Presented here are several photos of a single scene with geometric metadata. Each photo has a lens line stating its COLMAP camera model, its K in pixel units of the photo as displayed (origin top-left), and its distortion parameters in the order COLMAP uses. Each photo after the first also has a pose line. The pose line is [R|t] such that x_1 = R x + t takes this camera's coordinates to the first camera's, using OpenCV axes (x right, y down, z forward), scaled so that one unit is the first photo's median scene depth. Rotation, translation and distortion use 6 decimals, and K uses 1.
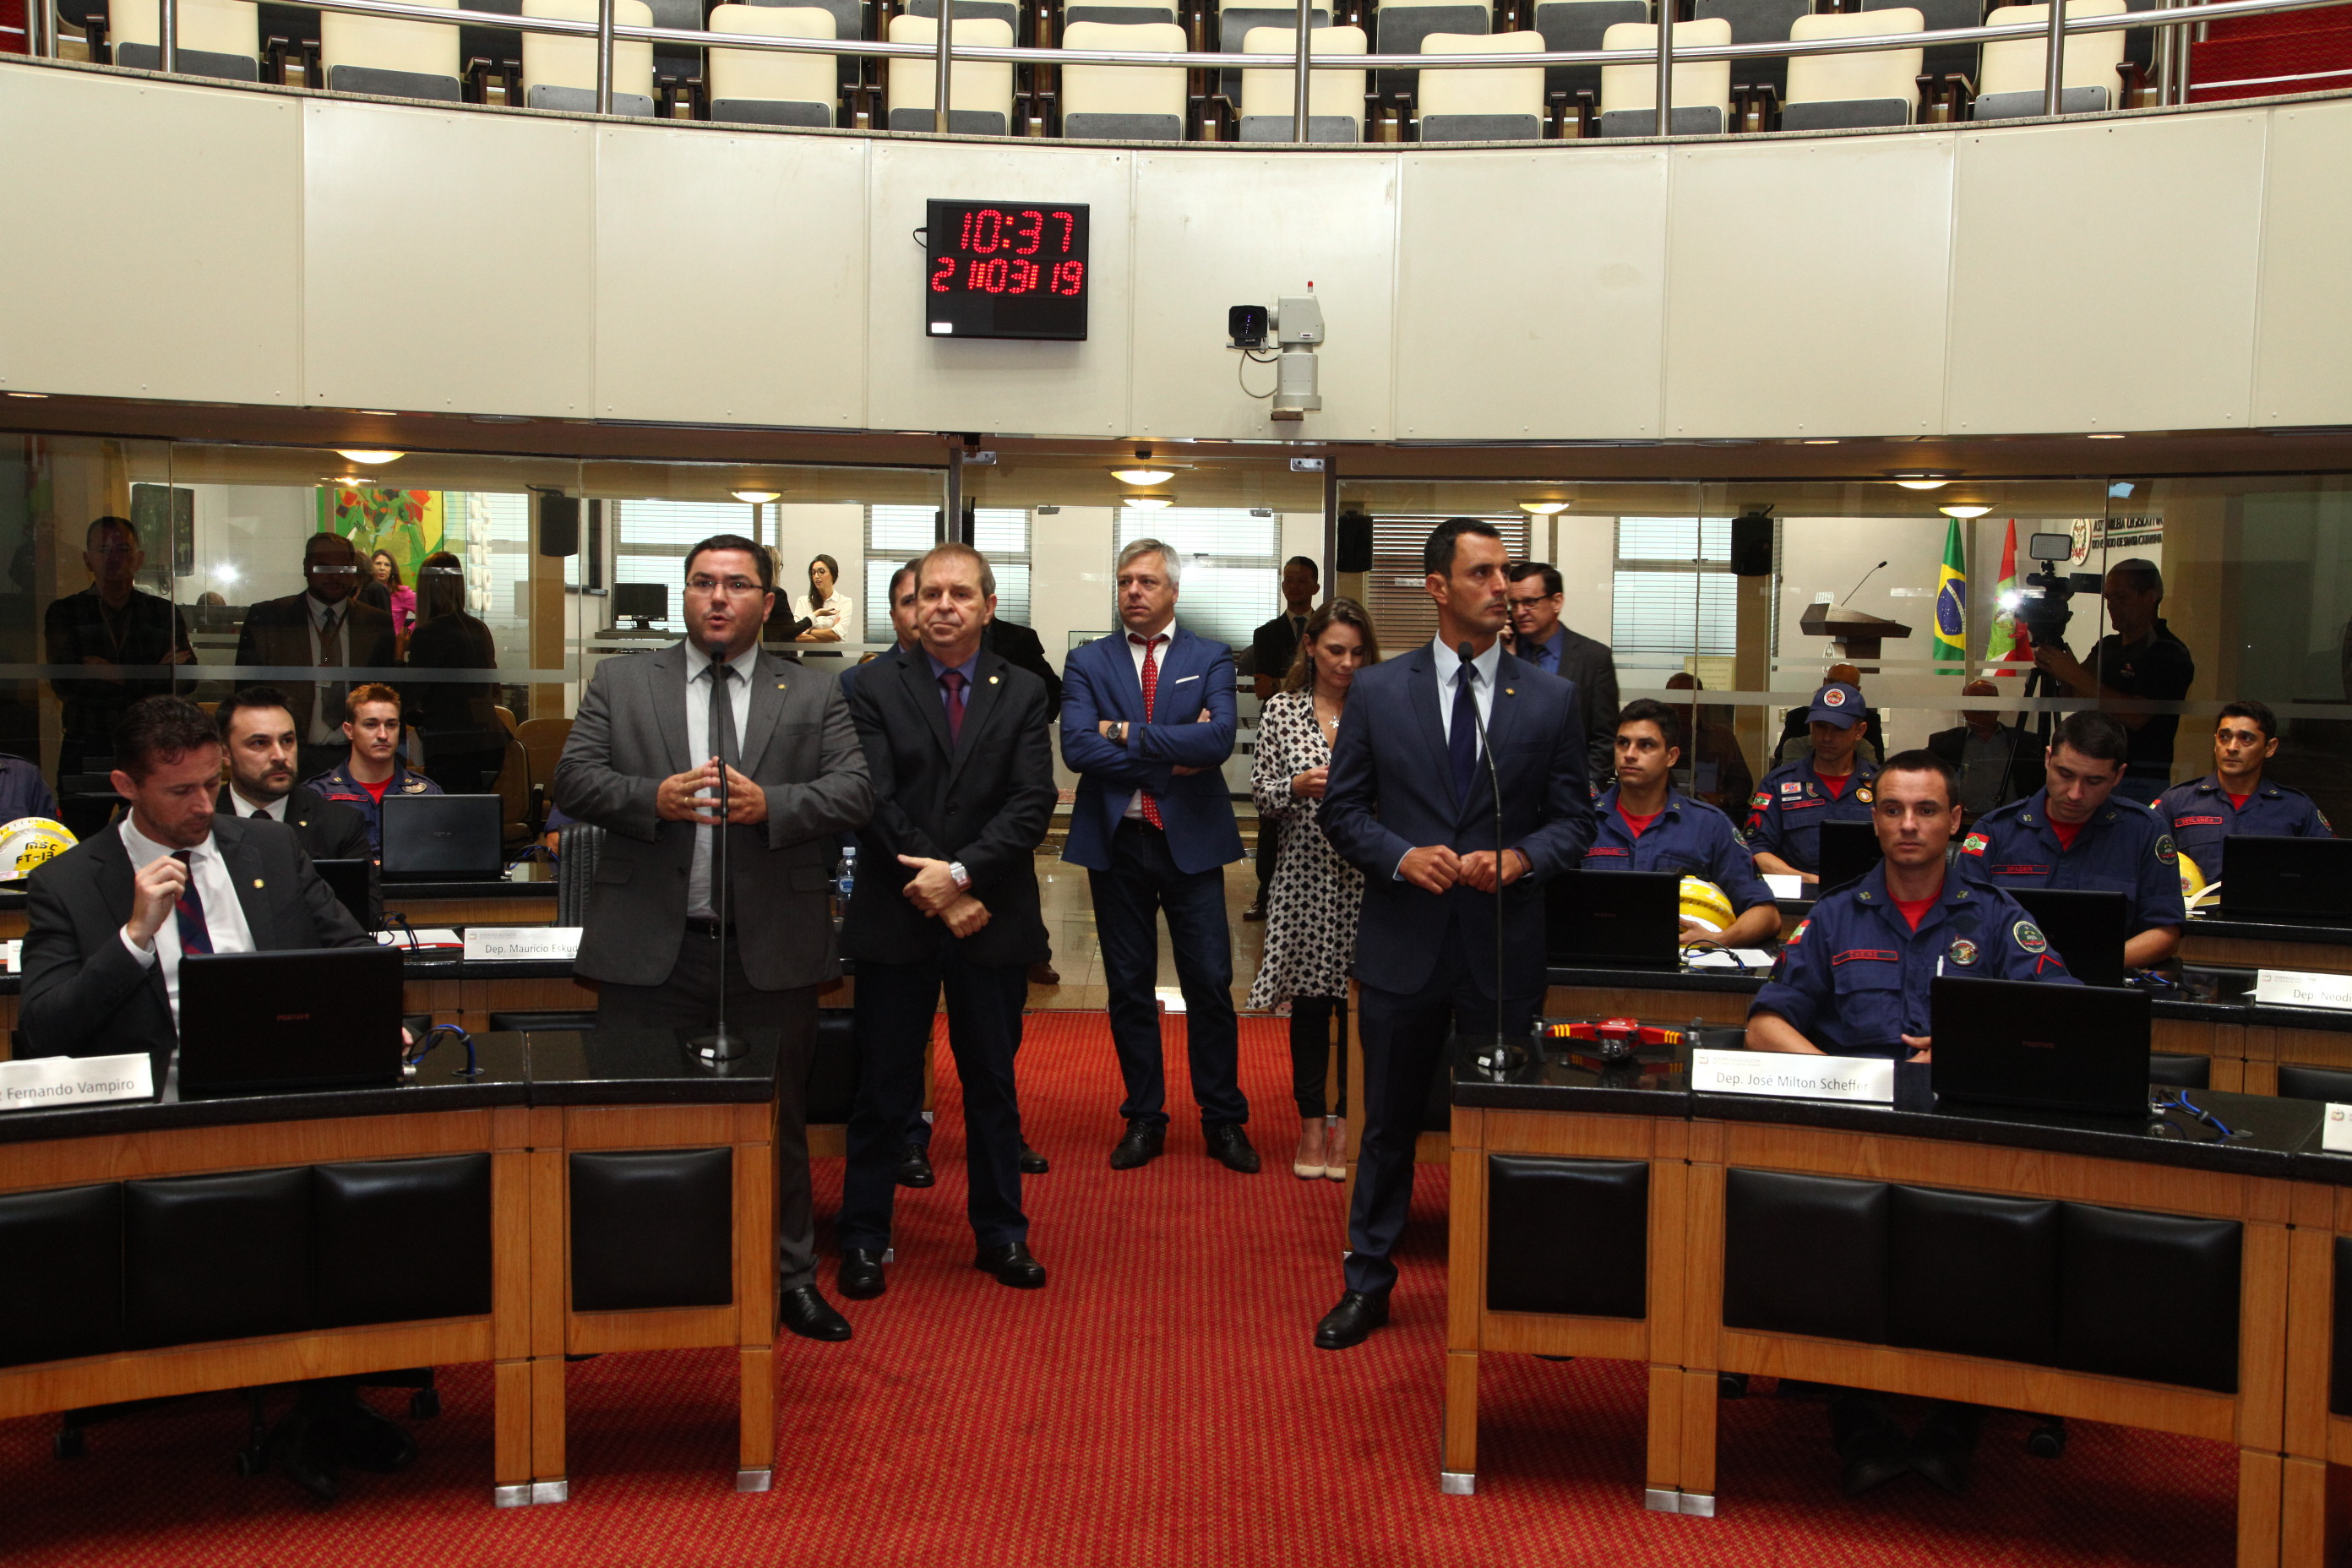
lens RADIAL K [[2478.2, 0, 1174.4], [0, 2478.2, 768.7], [0, 0, 1]] dist [0.047028, 0.000000]
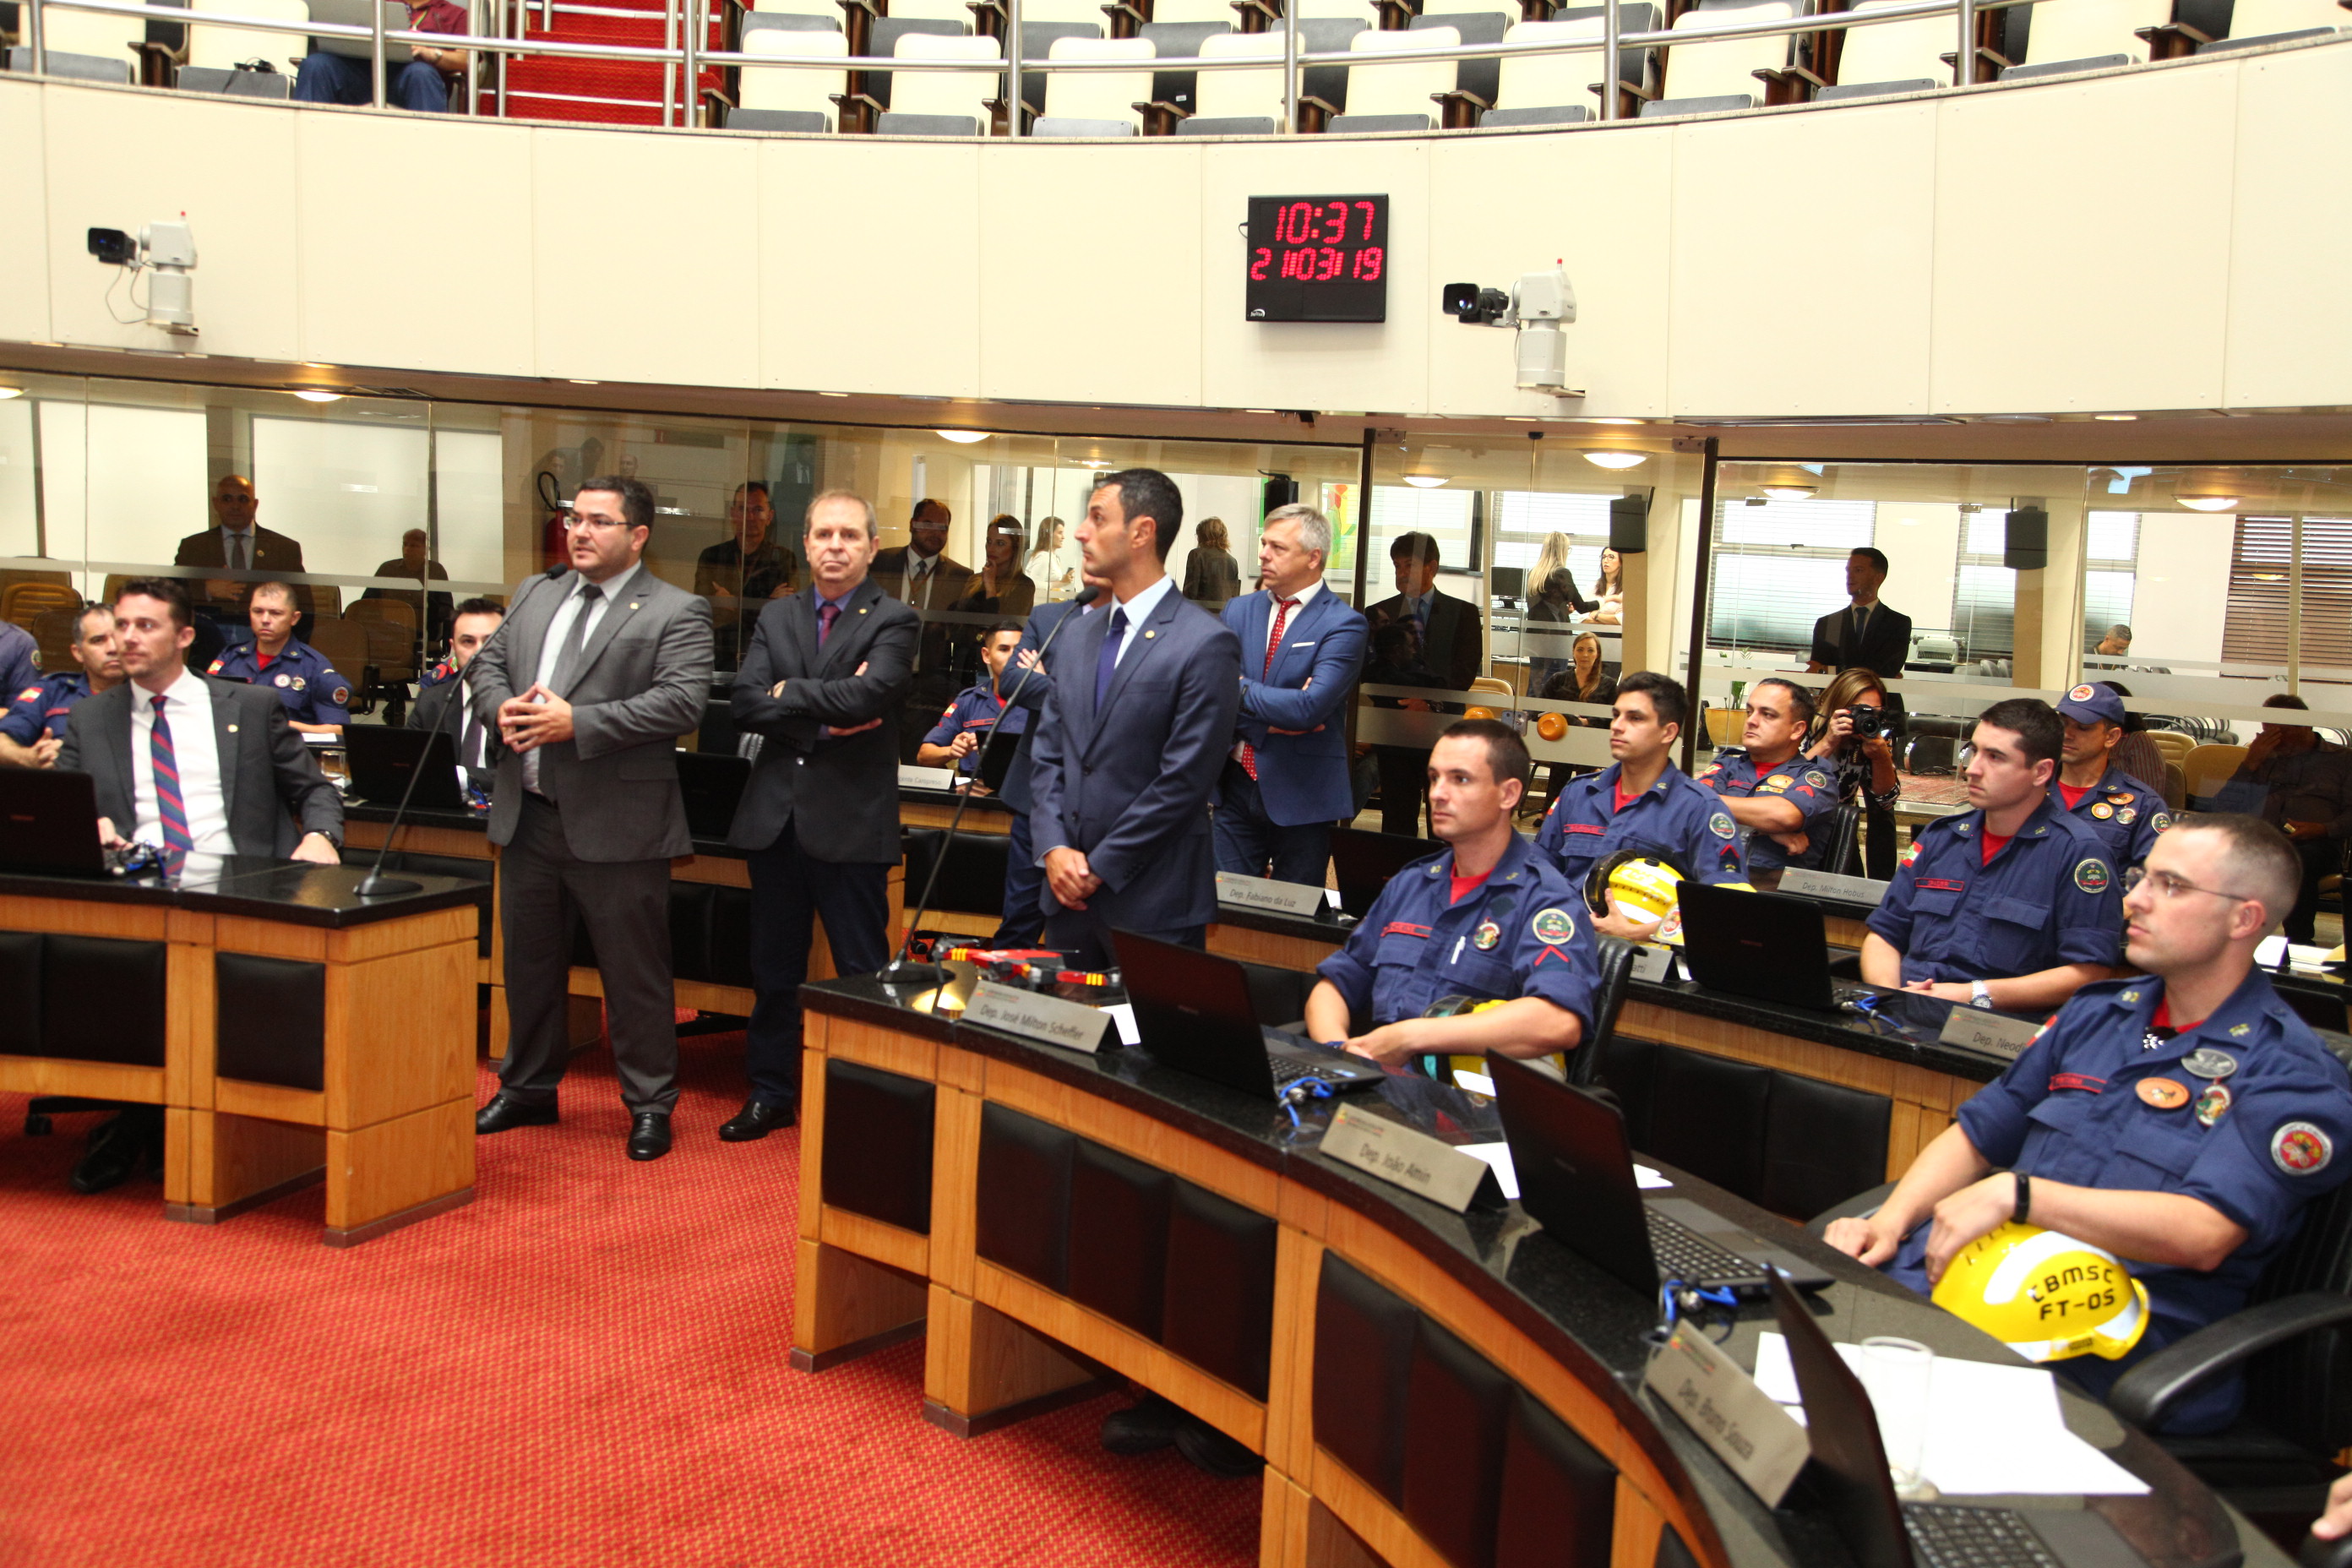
lens RADIAL K [[2209.6, 0, 1173.2], [0, 2209.6, 808.7], [0, 0, 1]] dist [-0.011325, 0.000000]
pose [[0.880399, 0.087041, -0.466178, 0.357077], [-0.074002, 0.996185, 0.046245, -0.002394], [0.468425, -0.006216, 0.883481, 0.125261]]
